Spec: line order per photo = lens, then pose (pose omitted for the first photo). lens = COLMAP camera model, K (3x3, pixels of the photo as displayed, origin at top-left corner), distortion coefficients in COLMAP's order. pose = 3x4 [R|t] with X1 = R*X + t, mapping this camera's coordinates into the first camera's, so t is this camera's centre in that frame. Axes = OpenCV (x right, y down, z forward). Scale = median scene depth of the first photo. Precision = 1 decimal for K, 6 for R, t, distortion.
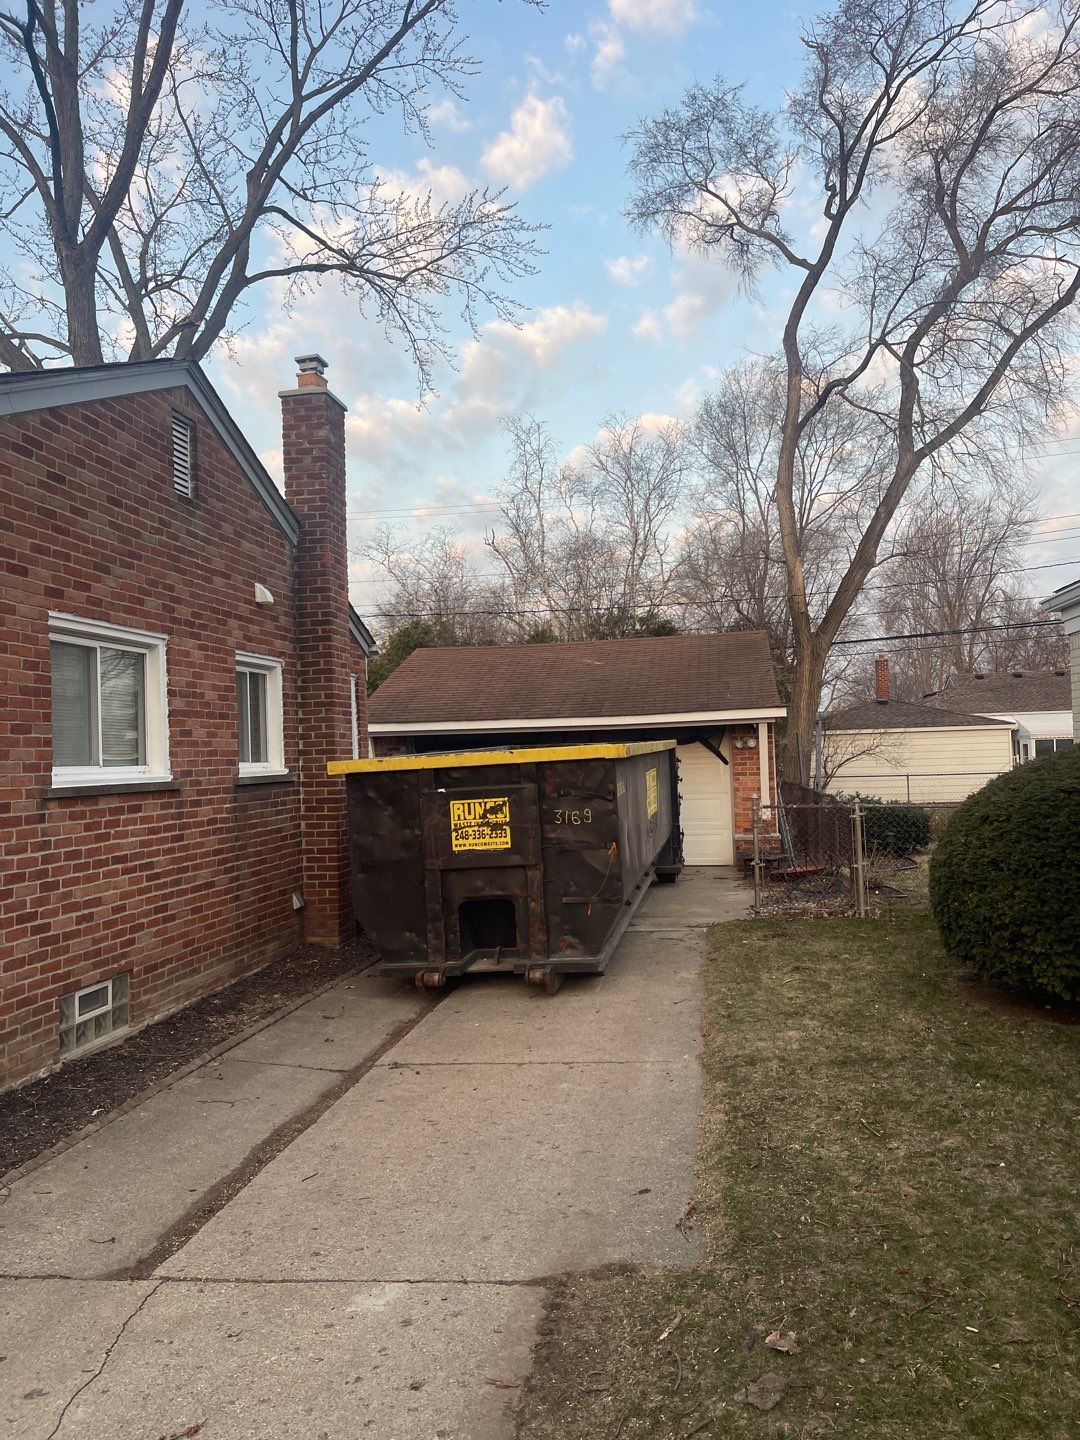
lens RADIAL K [[1088.4, 0, 542.0], [0, 1088.4, 731.7], [0, 0, 1]] dist [0.061267, -0.064000]
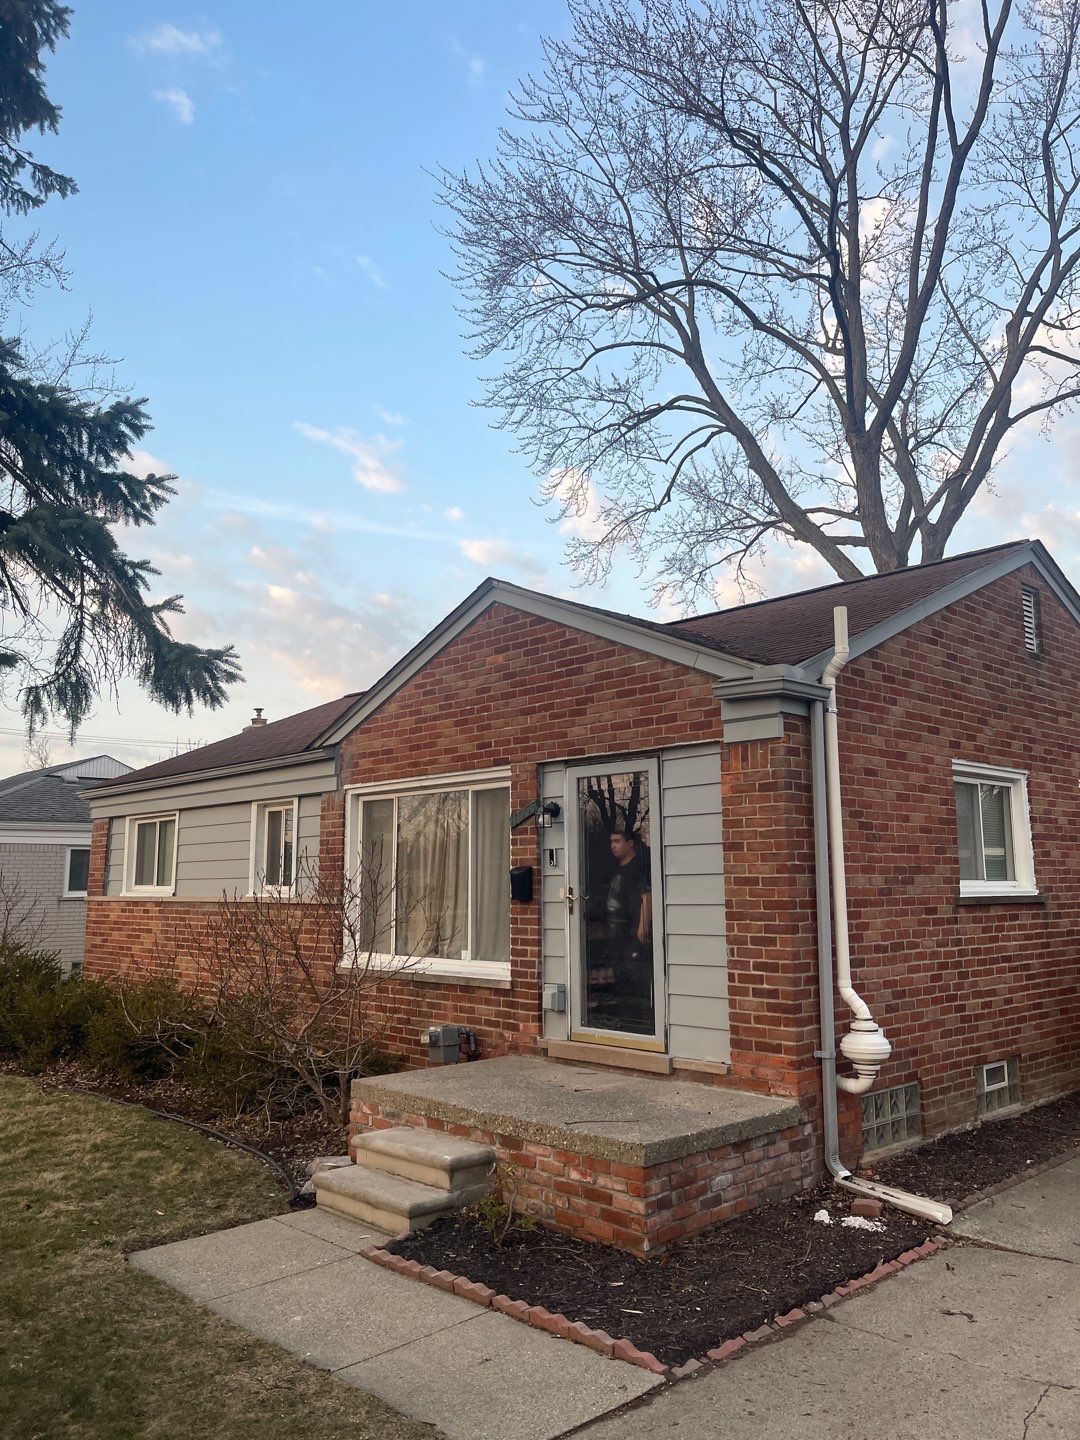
lens RADIAL K [[1088.4, 0, 544.4], [0, 1088.4, 716.8], [0, 0, 1]] dist [0.061267, -0.064000]
pose [[0.800862, -0.067068, -0.595082, -0.048341], [-0.003760, 0.993126, -0.116989, -0.004616], [0.598837, 0.095929, 0.795105, -0.267855]]
